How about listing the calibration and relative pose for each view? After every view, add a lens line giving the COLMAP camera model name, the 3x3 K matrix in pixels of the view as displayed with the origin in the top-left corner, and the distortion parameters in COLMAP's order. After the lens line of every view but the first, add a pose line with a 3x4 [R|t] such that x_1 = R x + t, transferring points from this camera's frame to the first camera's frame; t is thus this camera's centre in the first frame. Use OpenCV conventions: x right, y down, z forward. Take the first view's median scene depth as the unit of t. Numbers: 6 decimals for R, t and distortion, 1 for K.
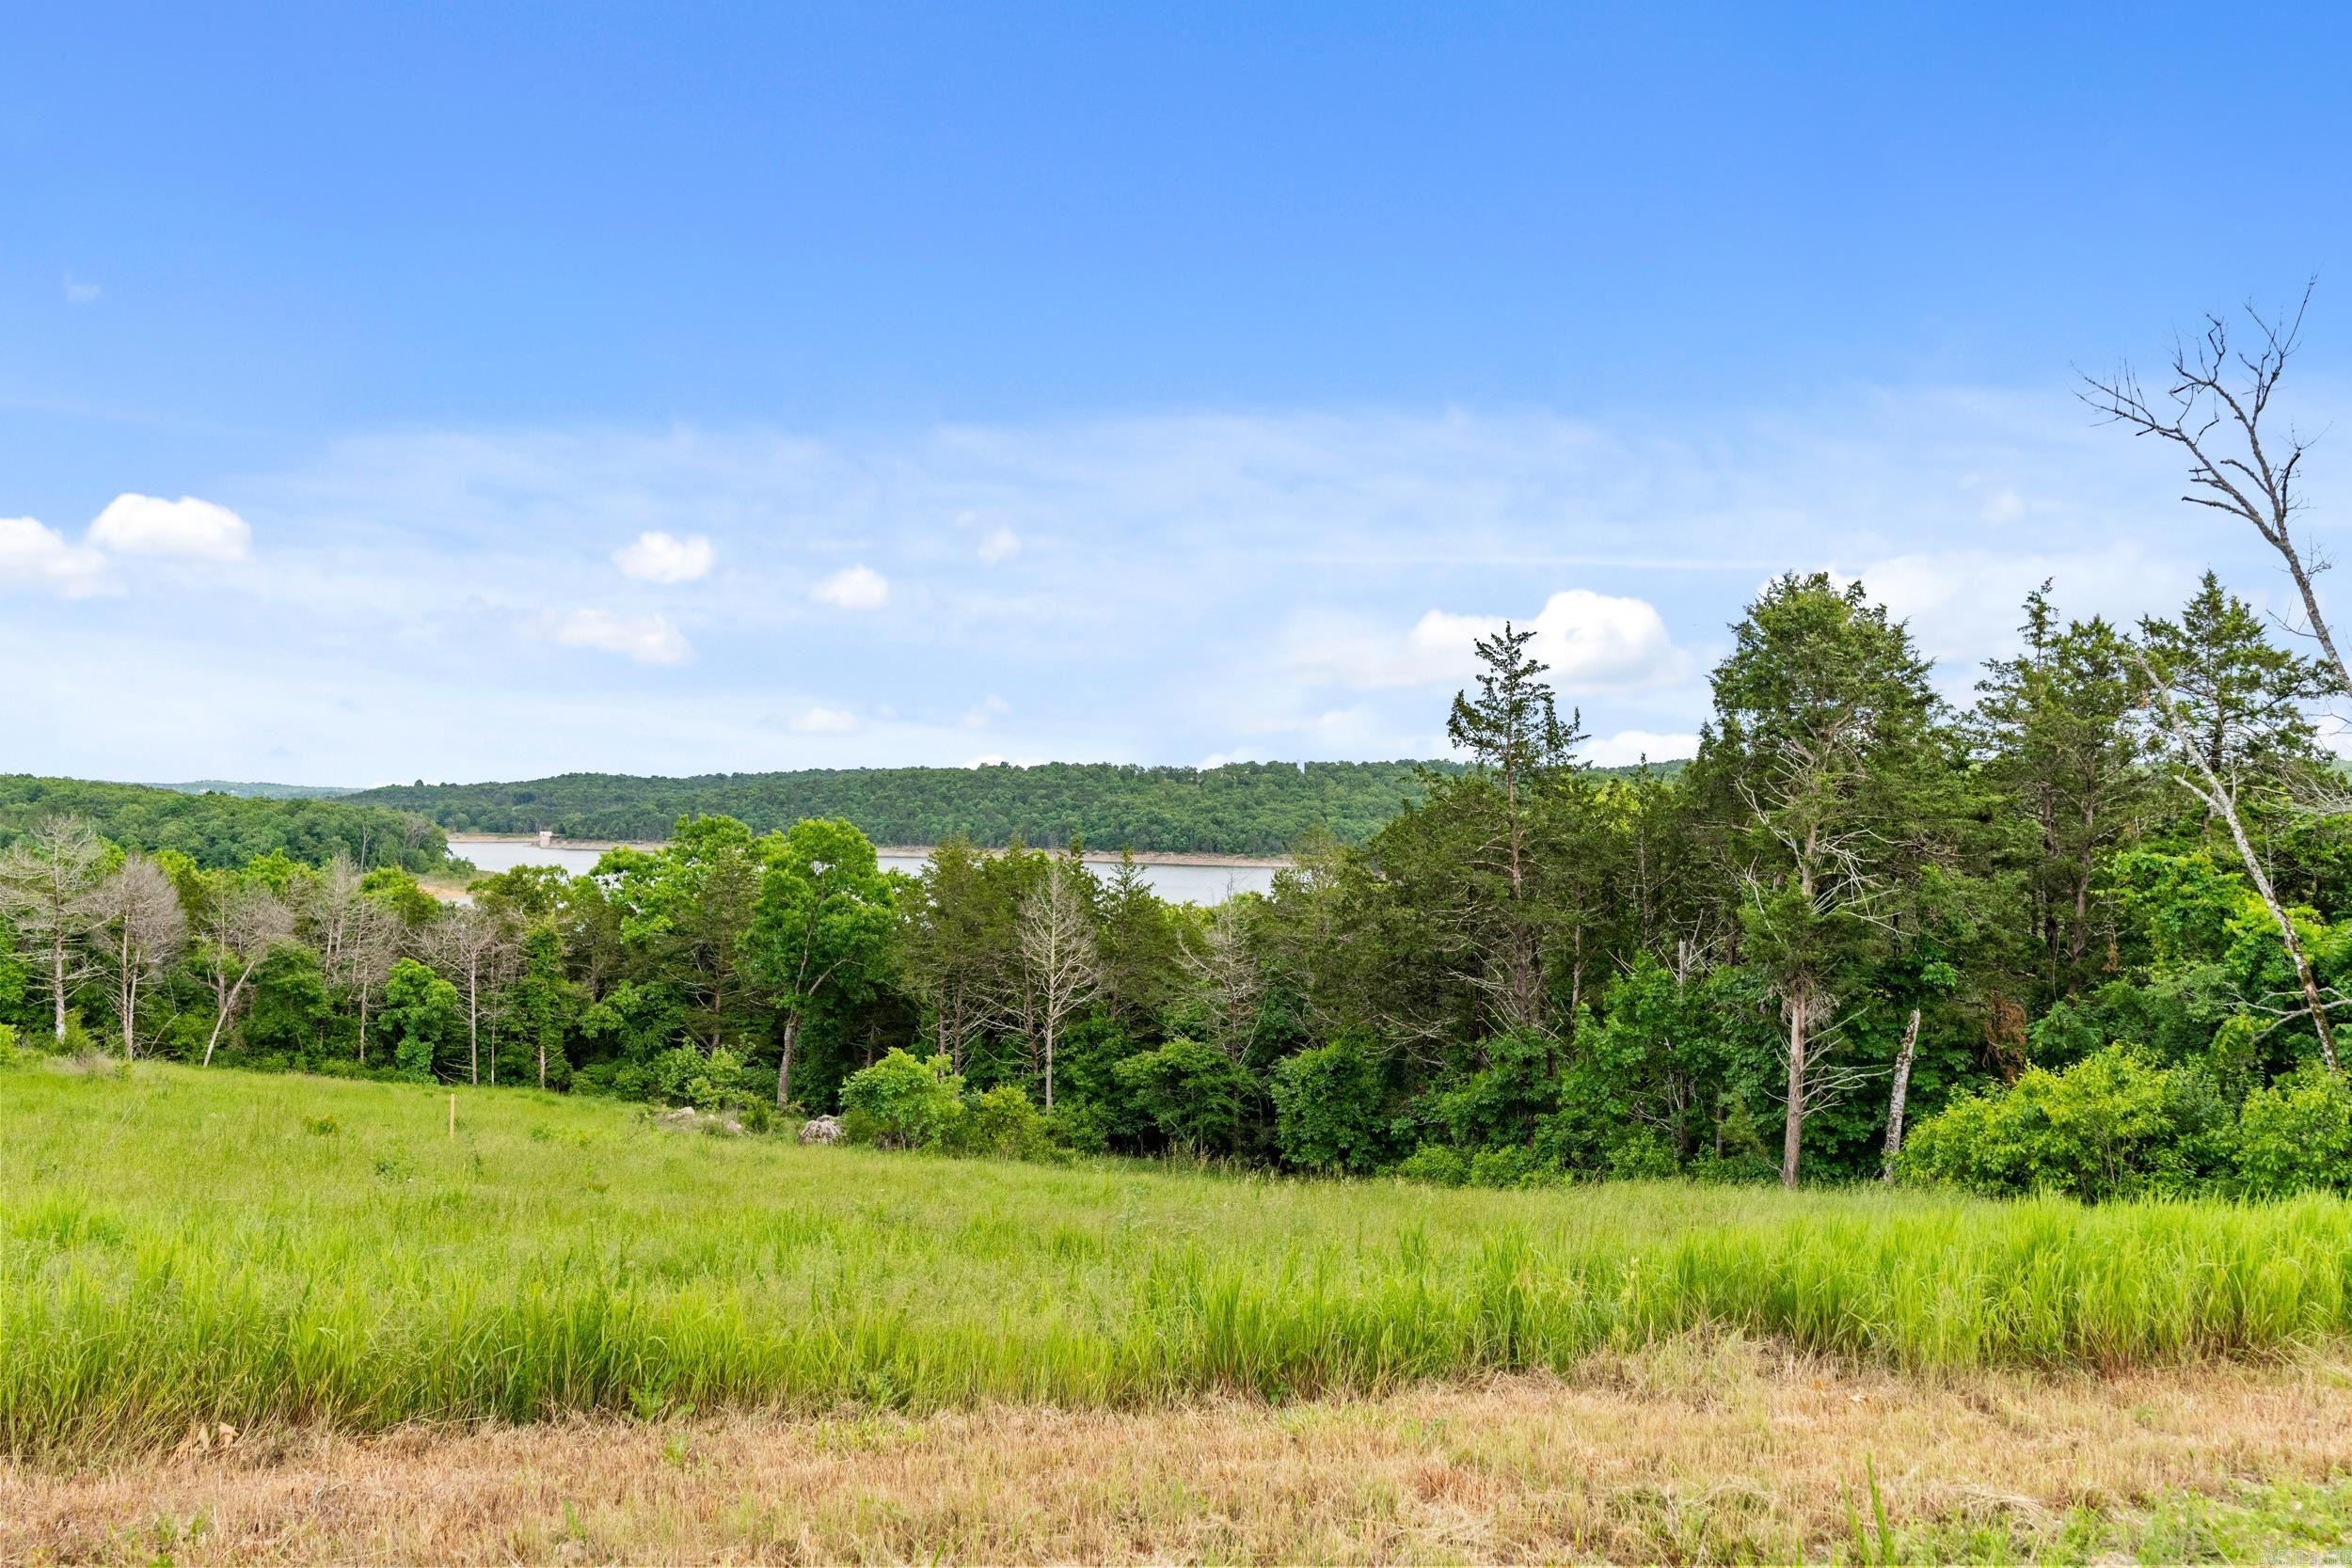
lens RADIAL K [[1806.3, 0, 1175.2], [0, 1806.3, 794.0], [0, 0, 1]] dist [0.003043, 0.002790]
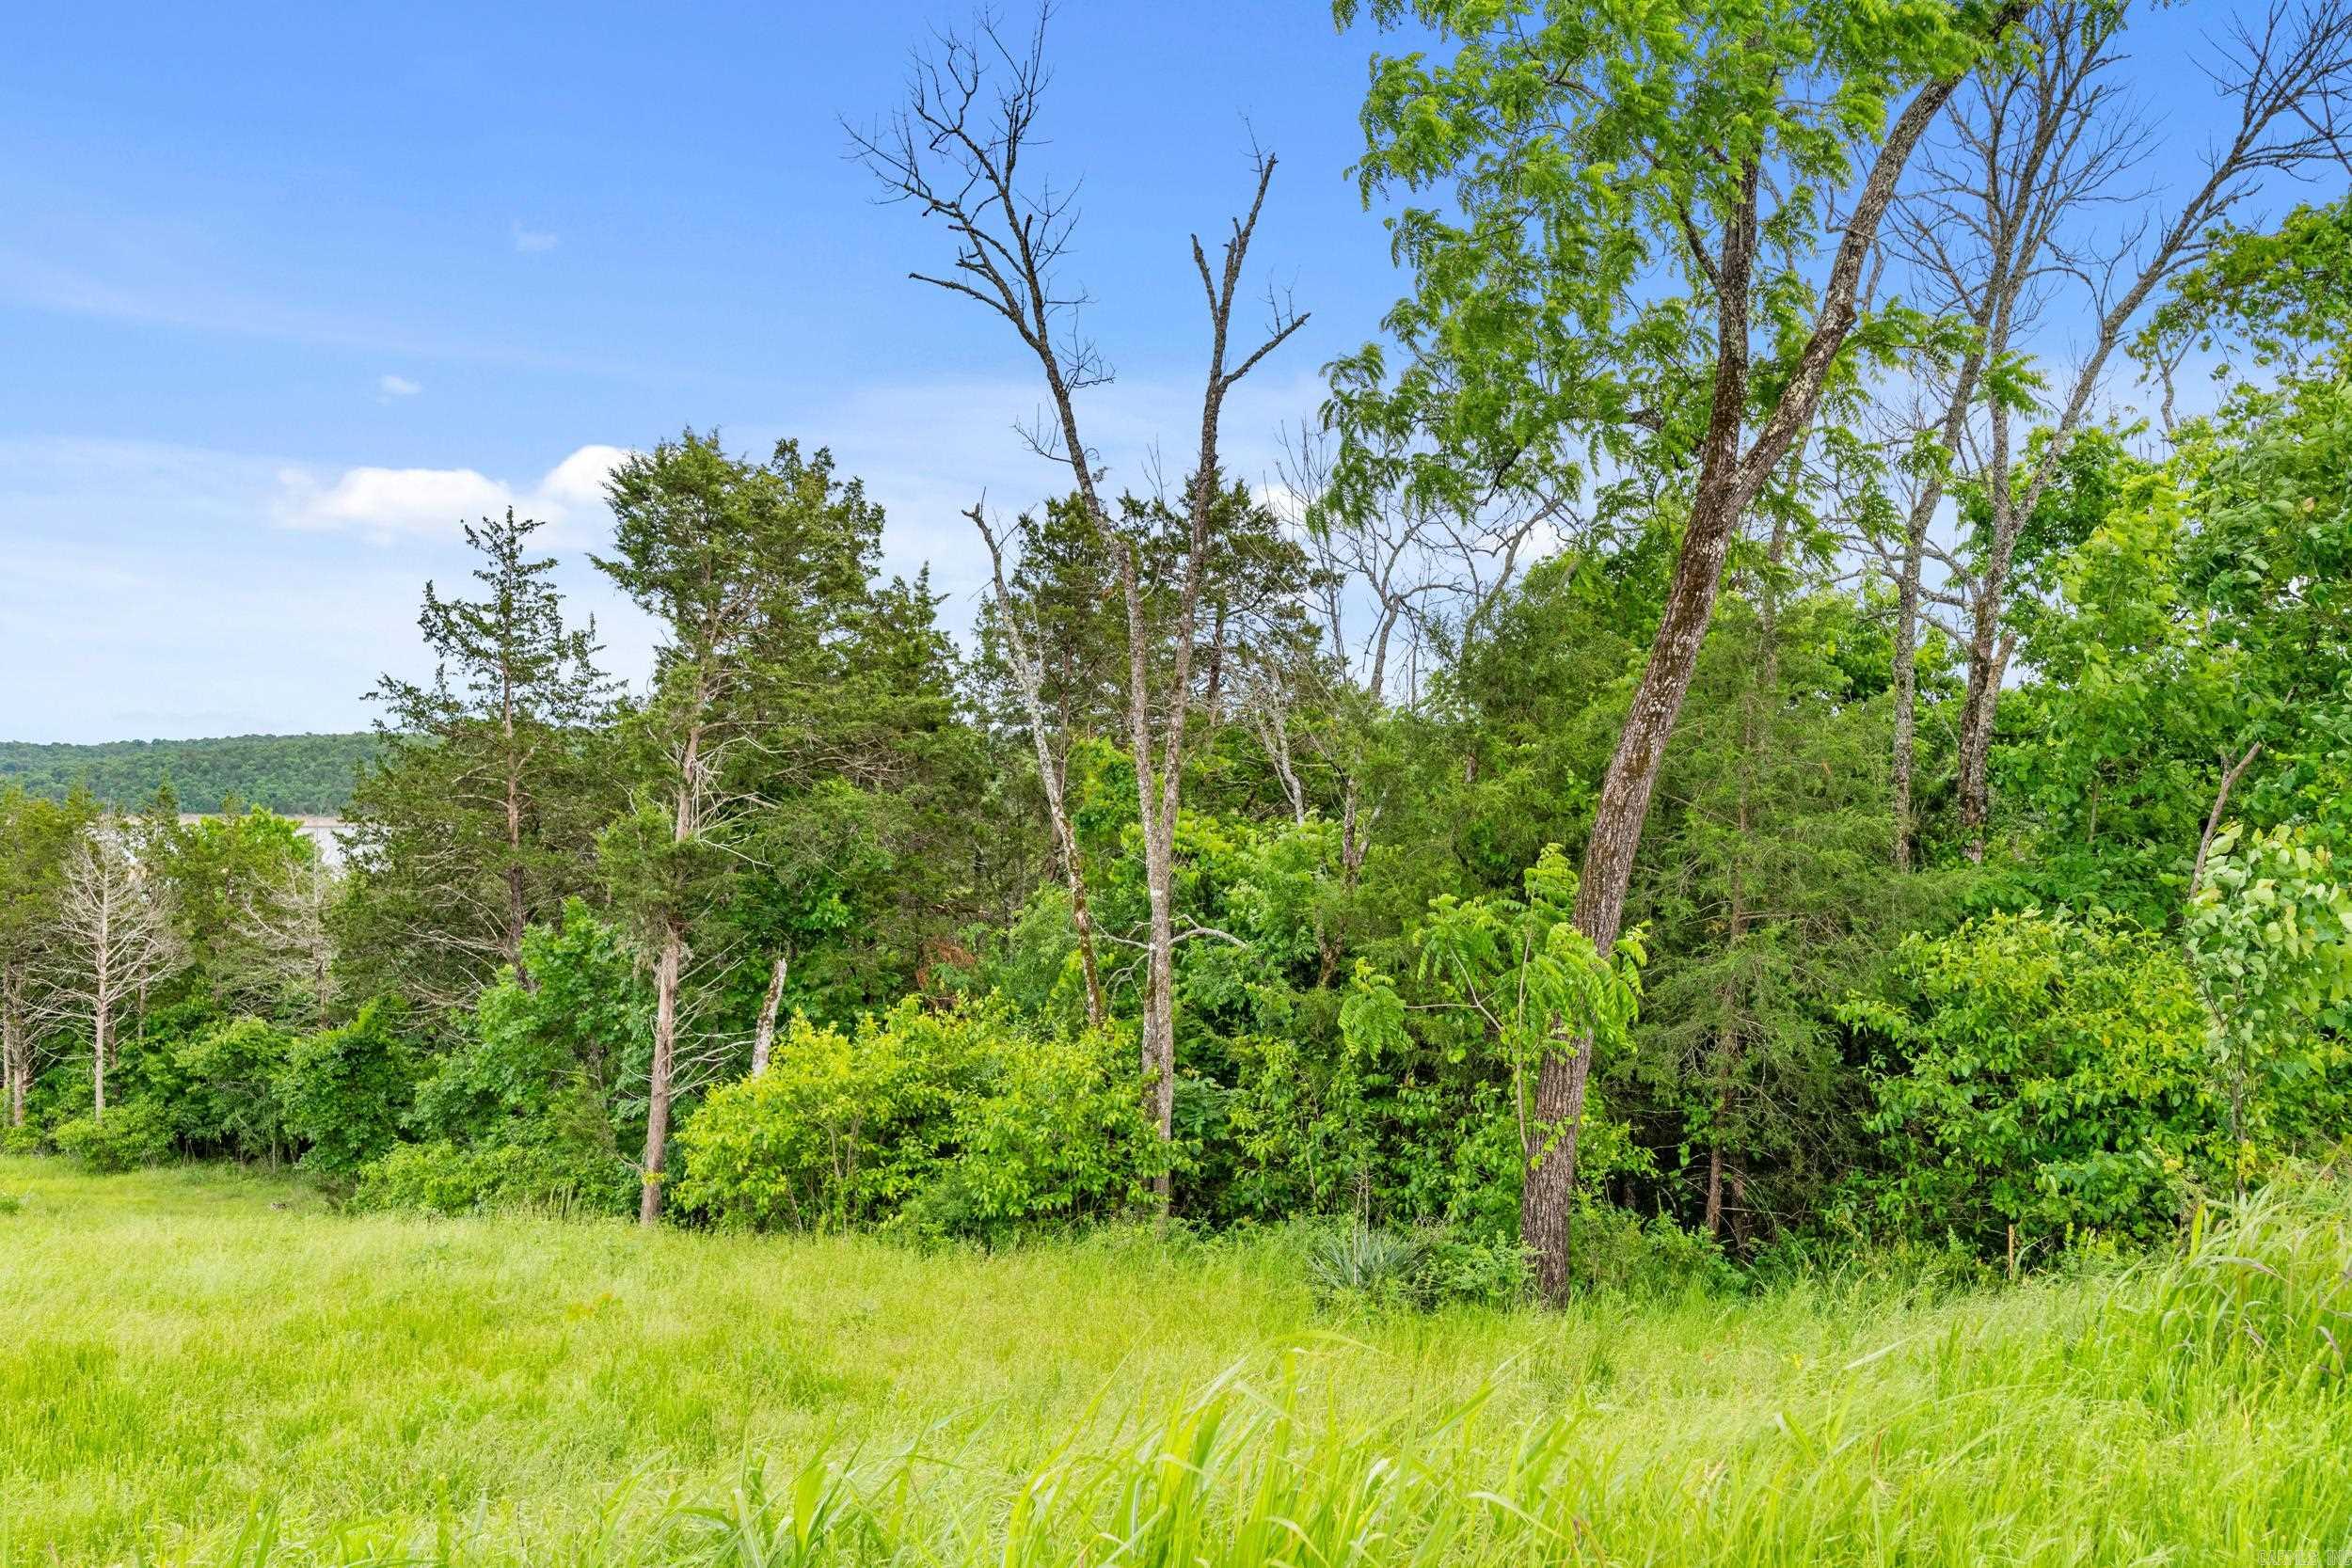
lens RADIAL K [[1711.5, 0, 1177.8], [0, 1711.5, 777.2], [0, 0, 1]] dist [0.002023, 0.003013]
pose [[0.968431, -0.008540, 0.249137, 0.284735], [0.006578, 0.999940, 0.008705, 0.023973], [-0.249197, -0.006791, 0.968429, 0.162819]]
